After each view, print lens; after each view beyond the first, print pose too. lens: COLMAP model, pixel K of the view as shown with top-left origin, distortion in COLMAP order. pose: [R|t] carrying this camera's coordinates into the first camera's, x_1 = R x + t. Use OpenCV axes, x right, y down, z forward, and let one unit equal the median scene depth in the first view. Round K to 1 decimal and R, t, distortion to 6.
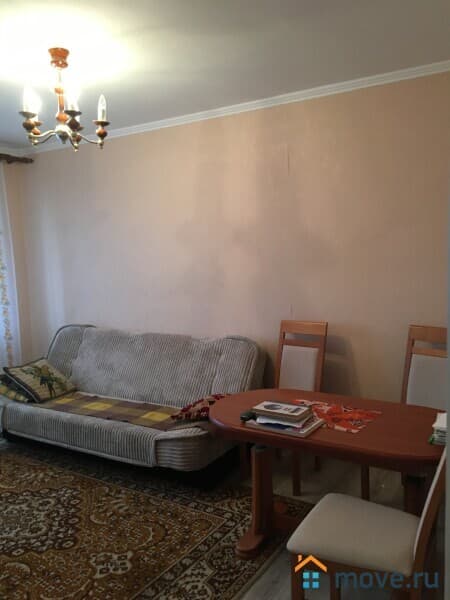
lens RADIAL K [[503.7, 0, 225.0], [0, 503.7, 300.0], [0, 0, 1]] dist [0.081701, -0.110168]
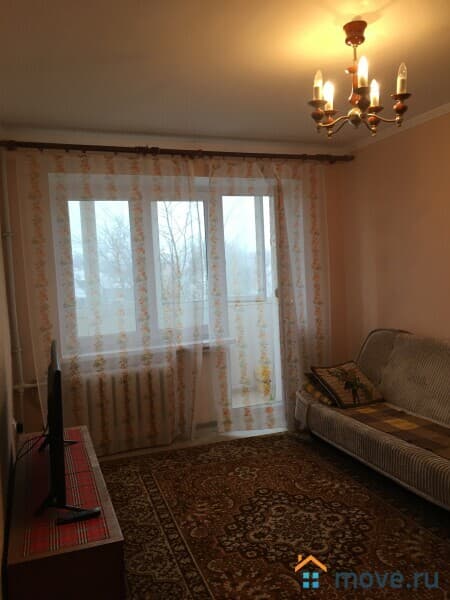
lens RADIAL K [[503.7, 0, 225.0], [0, 503.7, 300.0], [0, 0, 1]] dist [0.081701, -0.110168]
pose [[0.790669, 0.034284, -0.611283, 0.045186], [-0.033049, 0.999365, 0.013303, -0.008549], [0.611351, 0.009684, 0.791300, 0.121197]]
